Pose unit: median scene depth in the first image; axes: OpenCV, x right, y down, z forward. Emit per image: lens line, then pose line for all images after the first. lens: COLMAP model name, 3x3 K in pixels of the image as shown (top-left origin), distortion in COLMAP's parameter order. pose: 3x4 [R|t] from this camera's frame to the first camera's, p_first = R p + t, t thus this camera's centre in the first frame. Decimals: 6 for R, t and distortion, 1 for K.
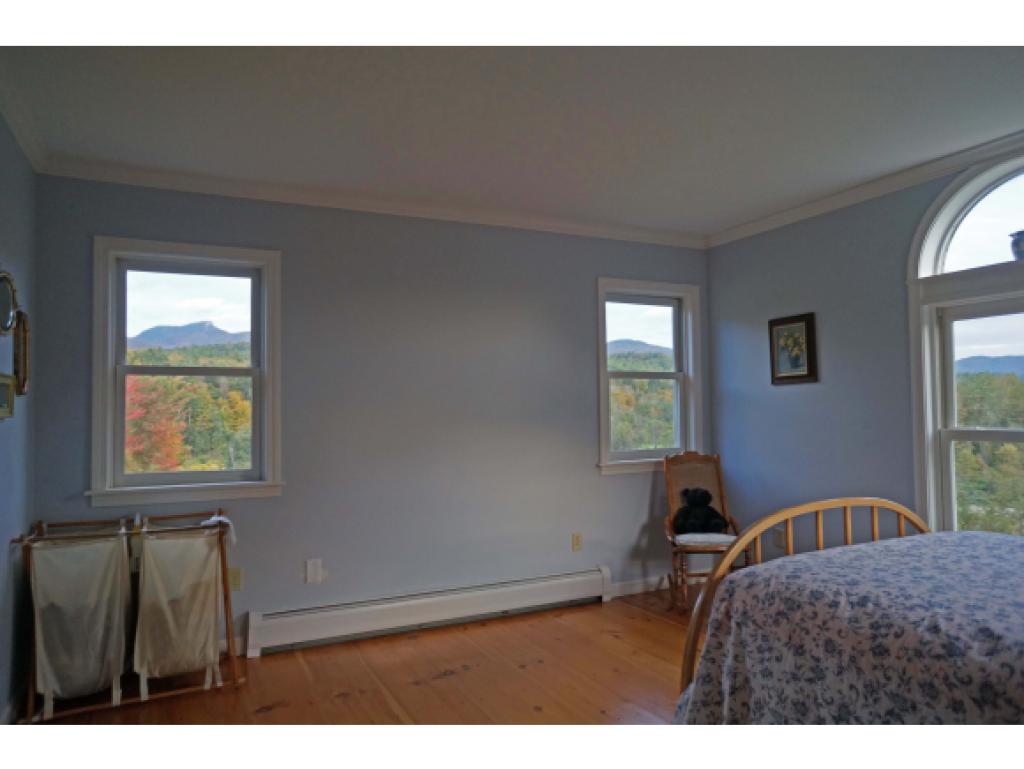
lens RADIAL K [[692.4, 0, 511.3], [0, 692.4, 384.3], [0, 0, 1]] dist [-0.060742, 0.089817]
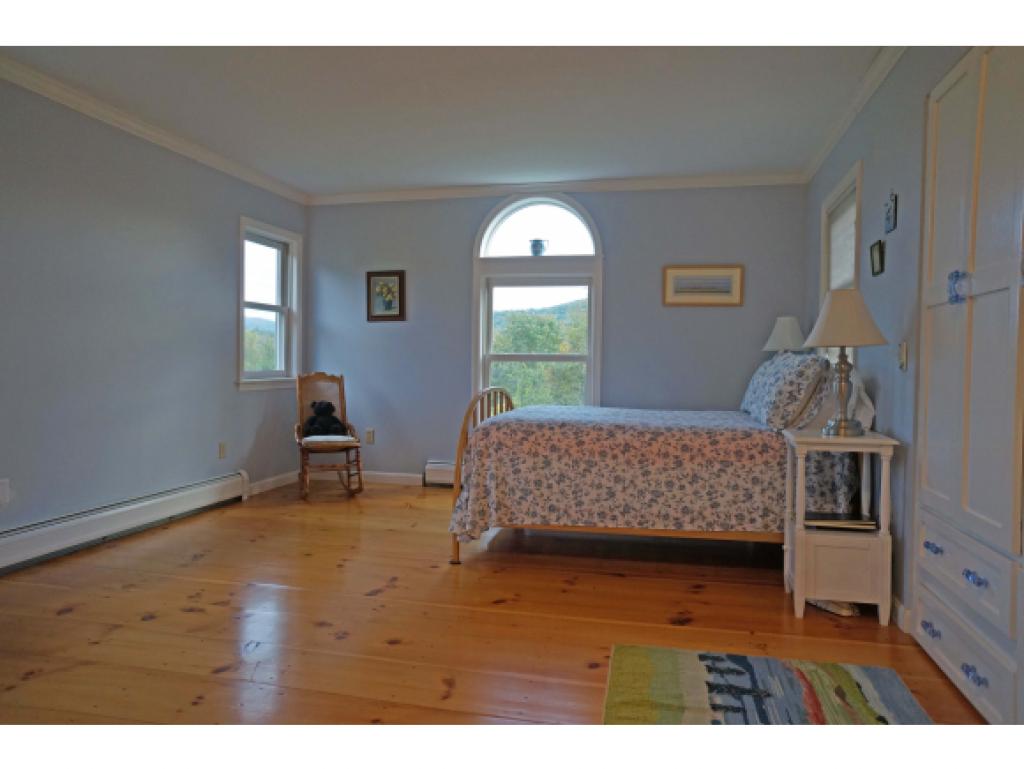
lens RADIAL K [[692.4, 0, 511.3], [0, 692.4, 384.3], [0, 0, 1]] dist [-0.060742, 0.089817]
pose [[0.643373, -0.005508, 0.765533, -0.476418], [-0.049613, 0.997572, 0.048874, 0.044934], [-0.763943, -0.069425, 0.641538, -0.072585]]
